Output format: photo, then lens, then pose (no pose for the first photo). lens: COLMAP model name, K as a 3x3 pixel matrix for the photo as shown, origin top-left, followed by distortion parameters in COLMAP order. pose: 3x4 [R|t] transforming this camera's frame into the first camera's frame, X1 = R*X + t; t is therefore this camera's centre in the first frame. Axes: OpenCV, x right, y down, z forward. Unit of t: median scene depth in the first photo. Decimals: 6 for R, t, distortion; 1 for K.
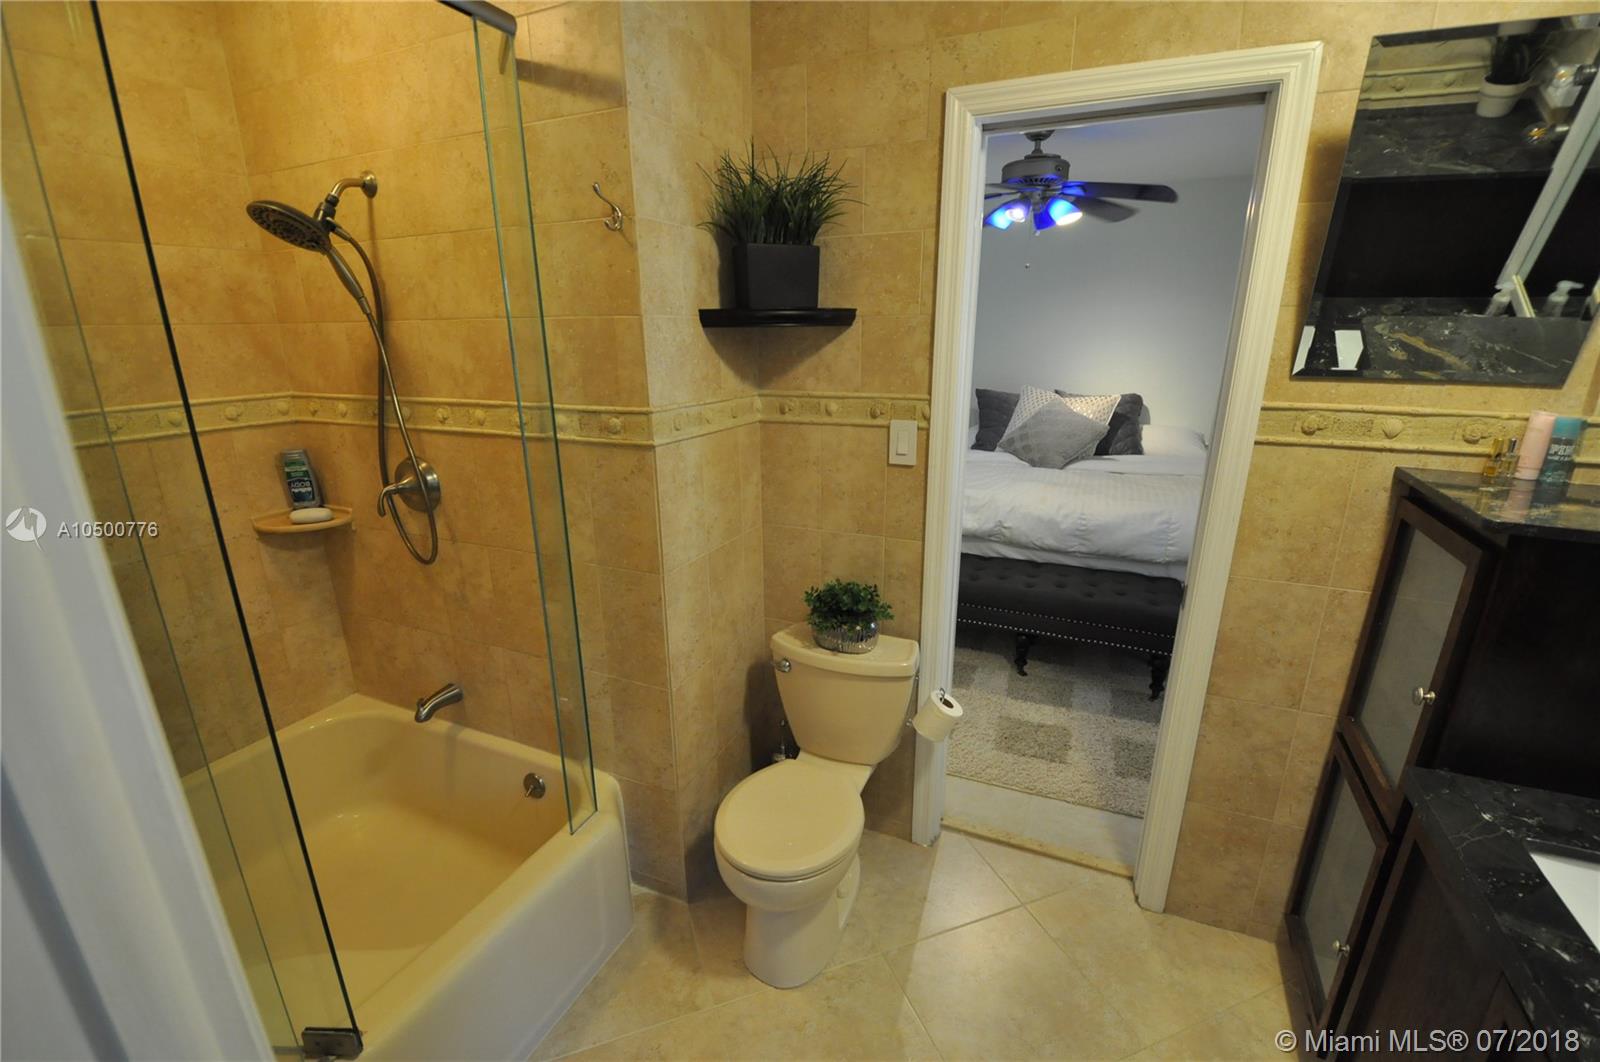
lens RADIAL K [[691.2, 0, 792.2], [0, 691.2, 541.9], [0, 0, 1]] dist [-0.013066, -0.006744]
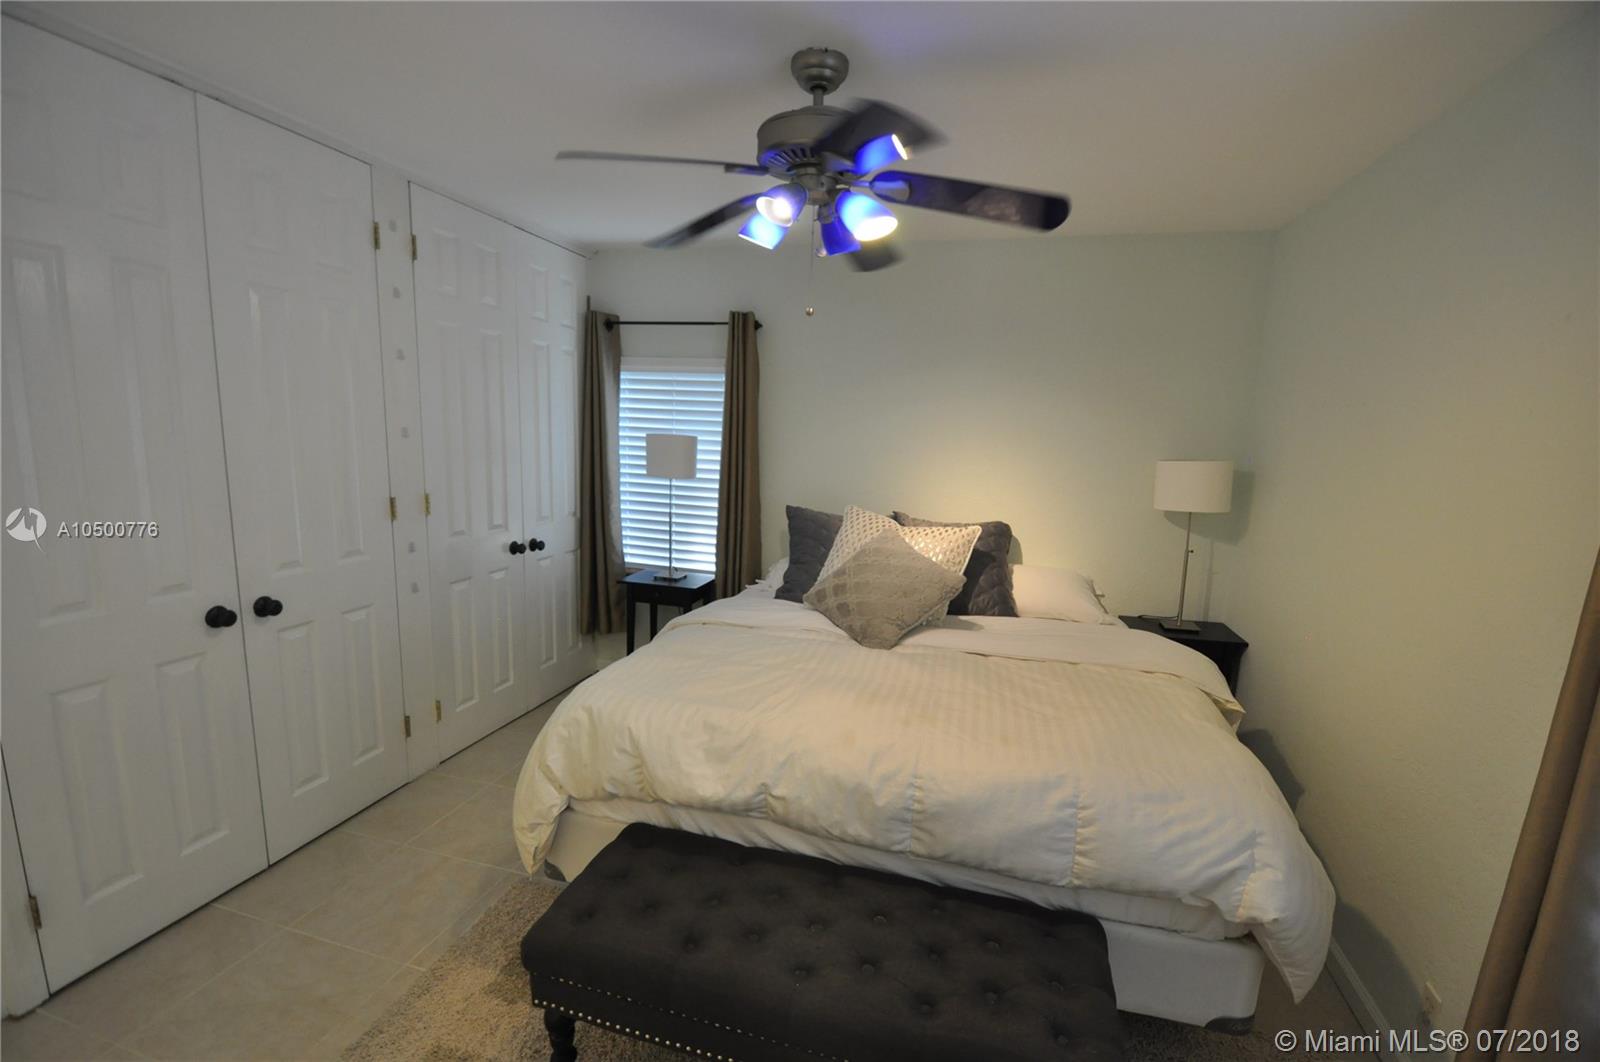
lens RADIAL K [[691.2, 0, 808.7], [0, 691.2, 532.7], [0, 0, 1]] dist [-0.013066, -0.006744]
pose [[0.982535, 0.020722, 0.184923, 0.197329], [0.005313, 0.990251, -0.139193, -0.120425], [-0.186004, 0.137744, 0.972846, 0.397002]]
